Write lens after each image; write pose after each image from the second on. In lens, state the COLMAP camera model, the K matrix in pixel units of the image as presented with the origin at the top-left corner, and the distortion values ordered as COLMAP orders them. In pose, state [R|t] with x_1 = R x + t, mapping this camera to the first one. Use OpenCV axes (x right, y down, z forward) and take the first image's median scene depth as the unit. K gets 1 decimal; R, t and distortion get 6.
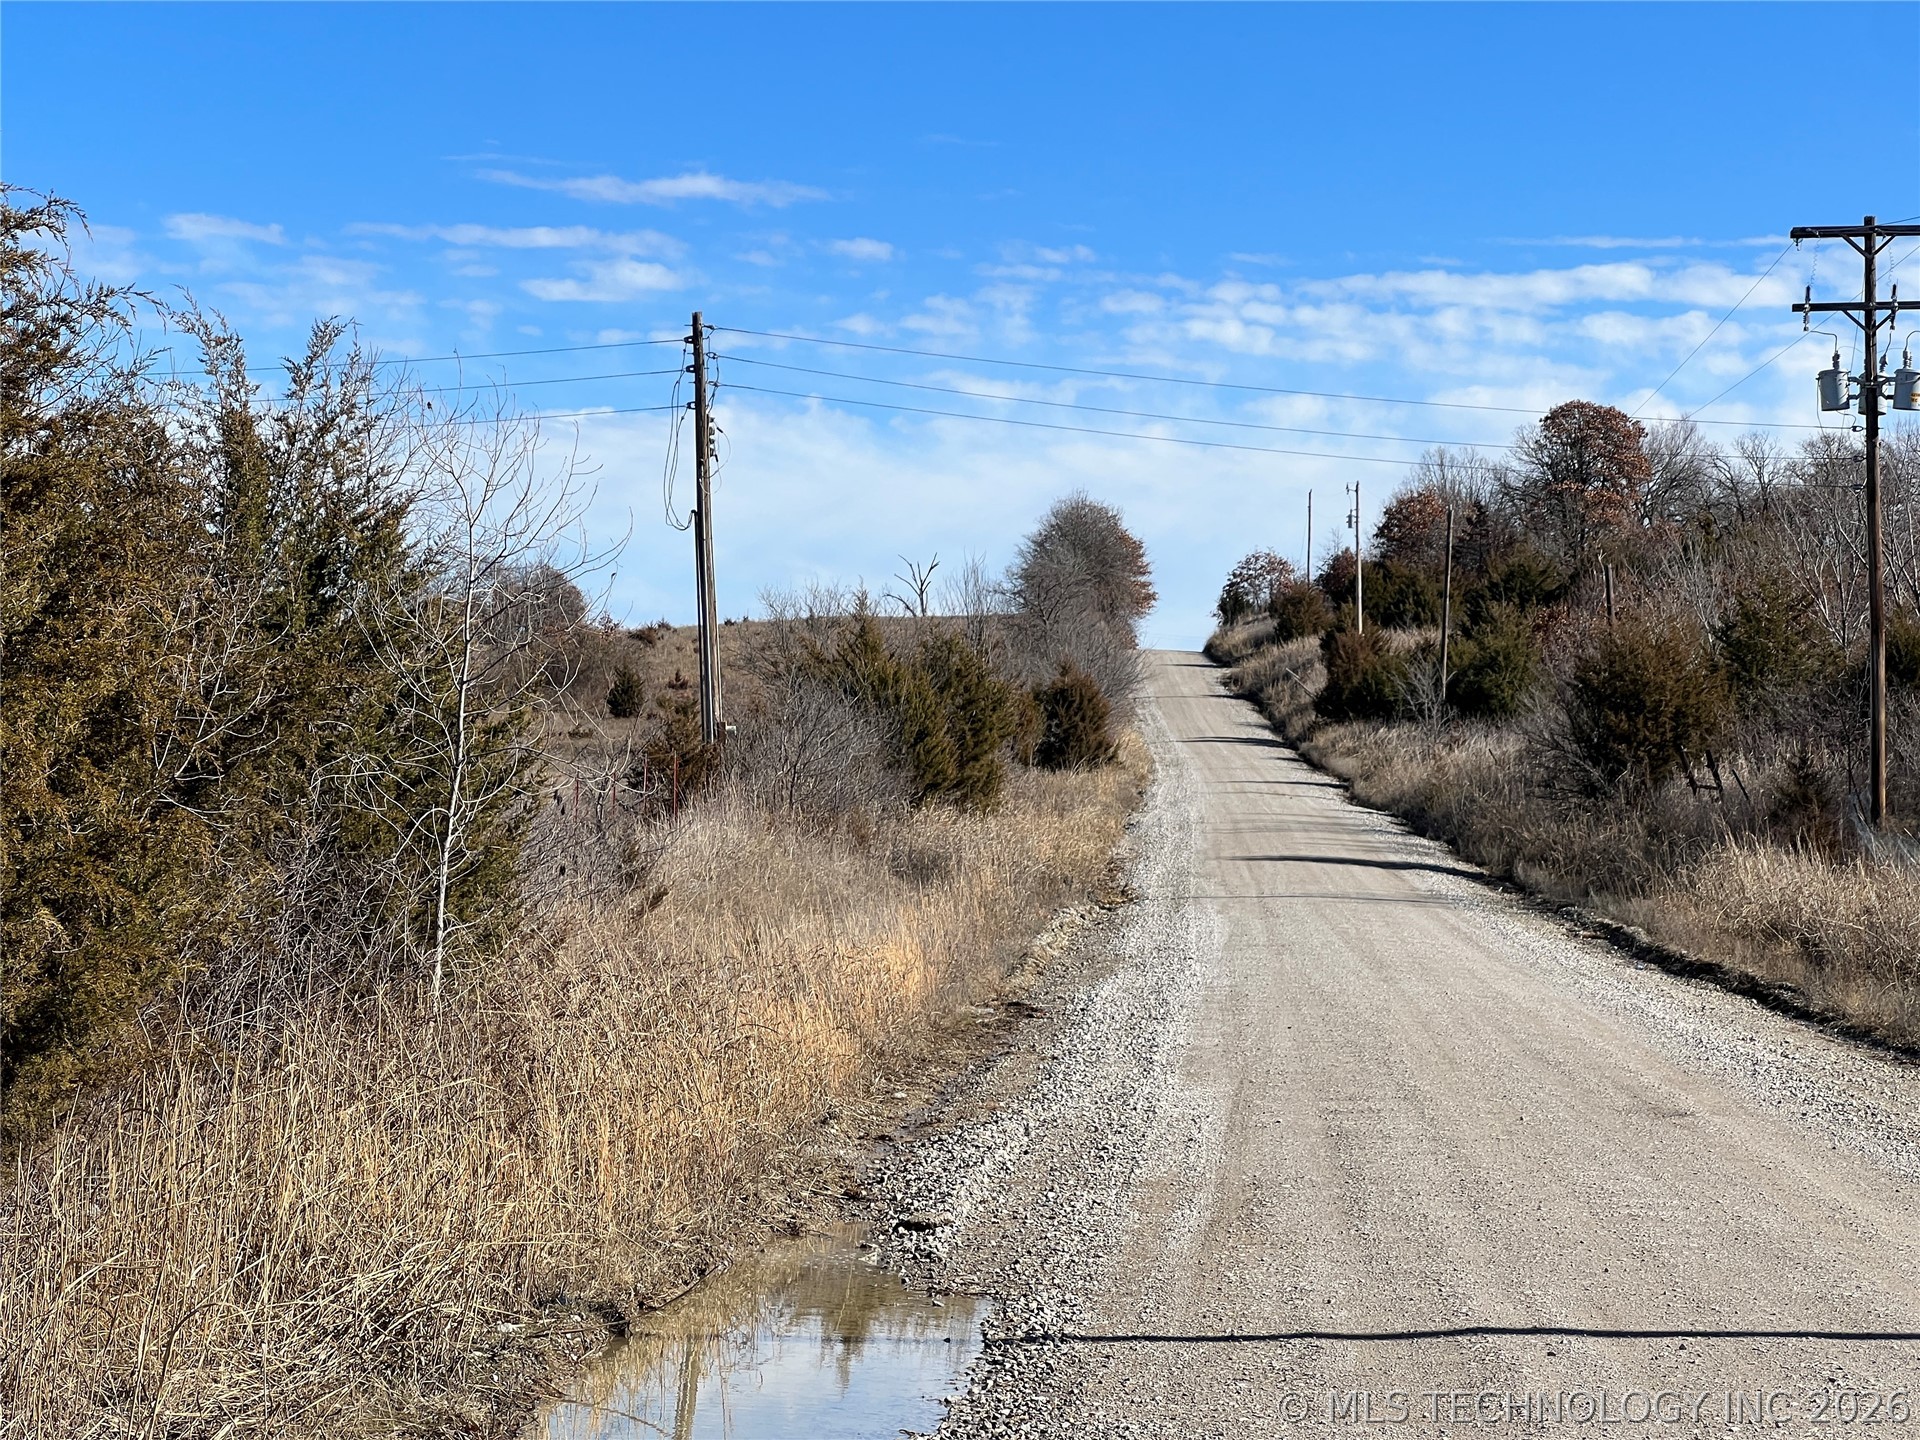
lens RADIAL K [[4374.1, 0, 960.1], [0, 4374.1, 721.4], [0, 0, 1]] dist [0.446265, 0.000000]
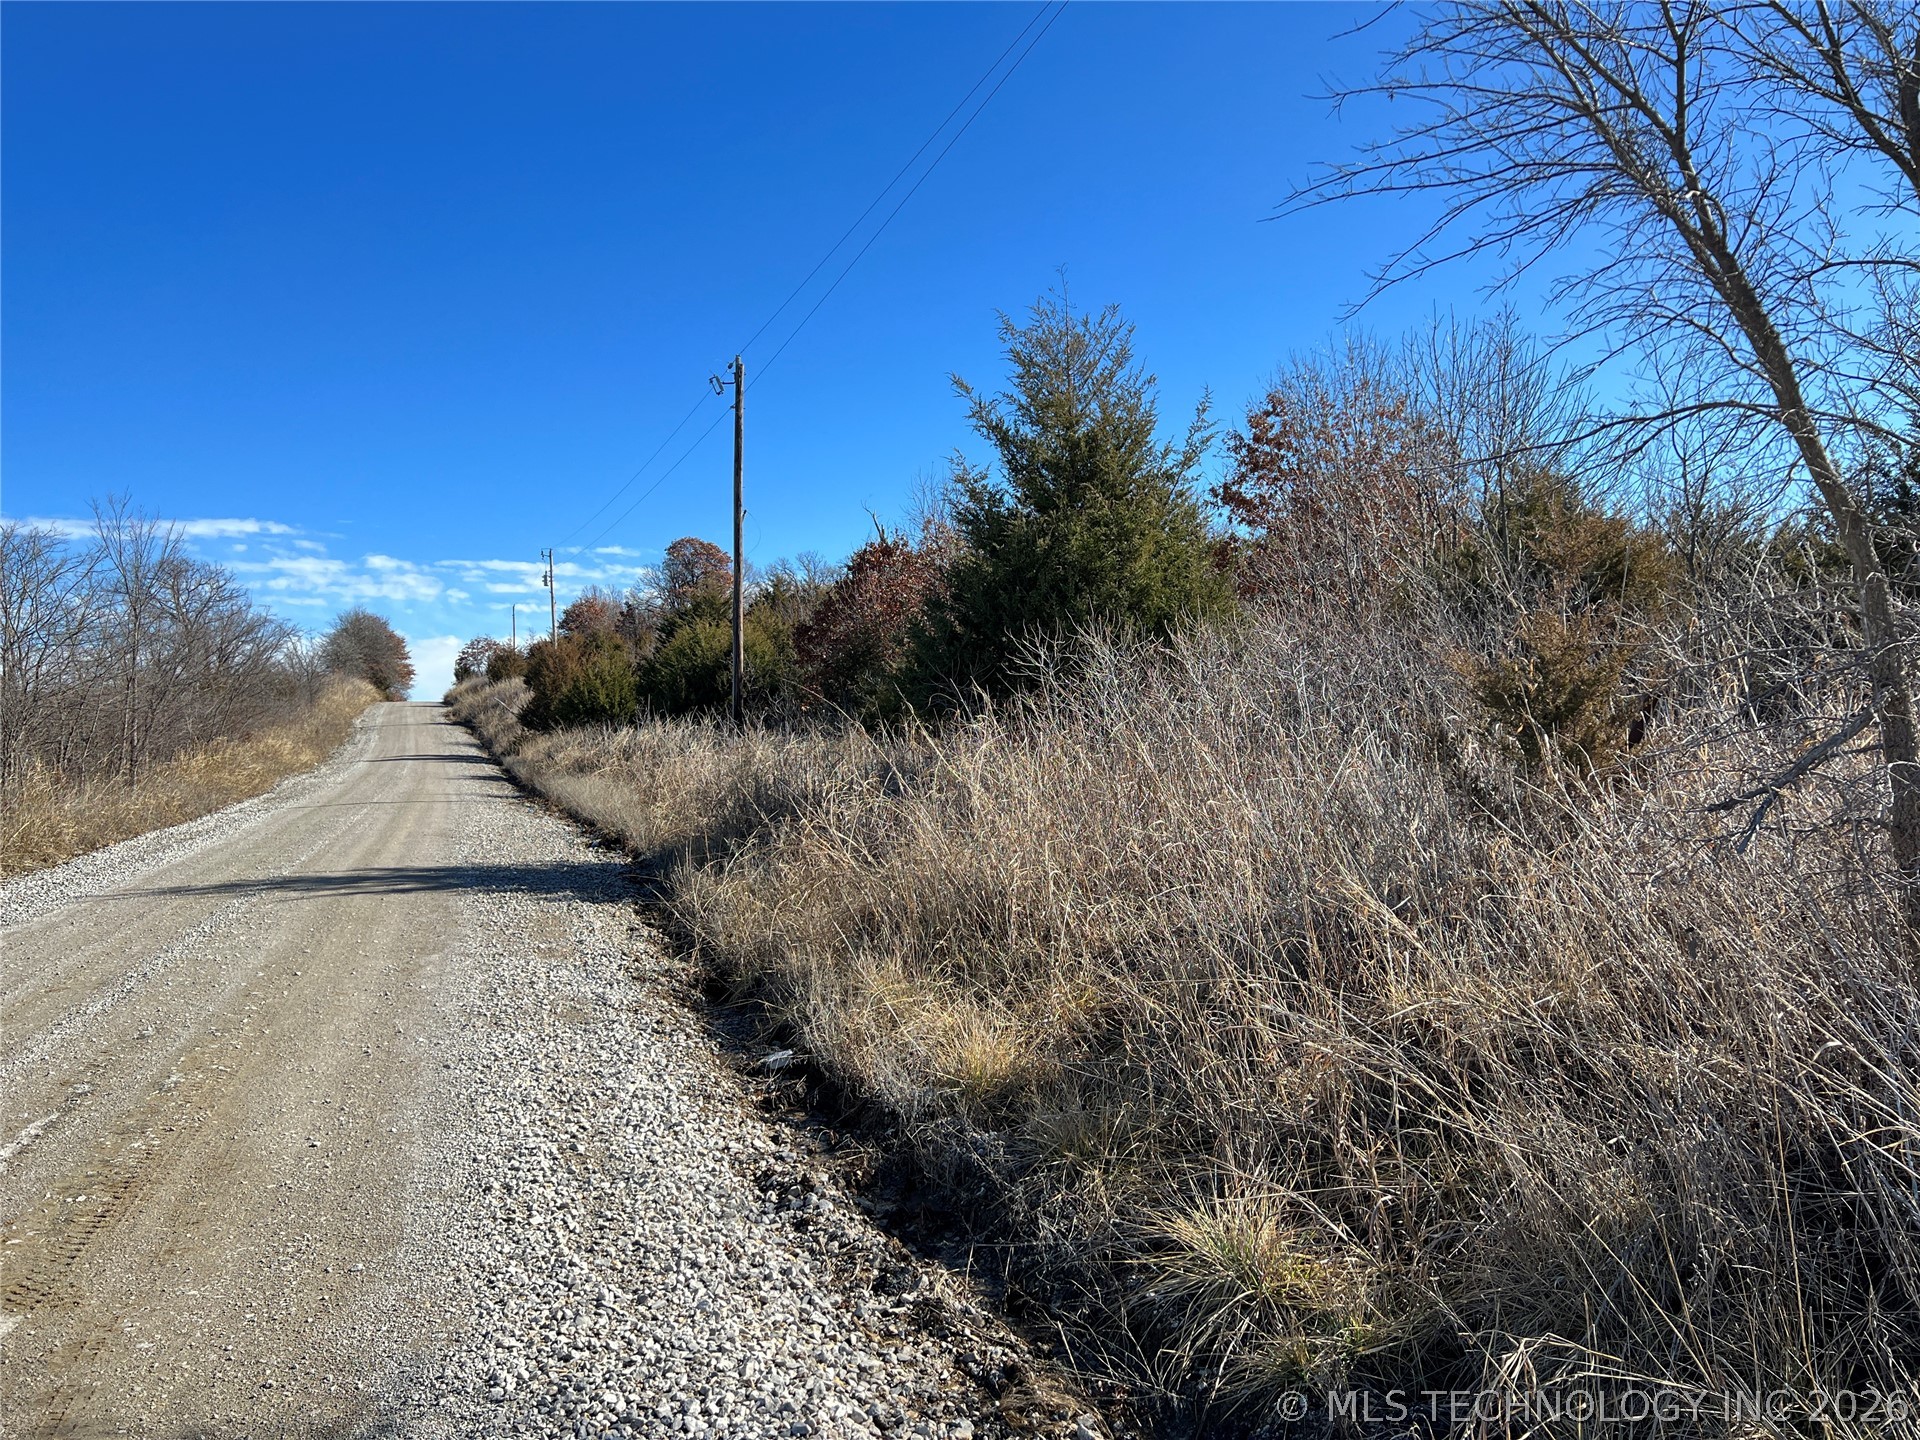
lens RADIAL K [[1446.6, 0, 960.7], [0, 1446.6, 720.8], [0, 0, 1]] dist [0.065017, -0.075559]
pose [[0.930144, -0.026600, 0.366229, 0.046183], [0.033802, 0.999340, -0.013268, 0.003719], [-0.365635, 0.024720, 0.930430, 0.573022]]
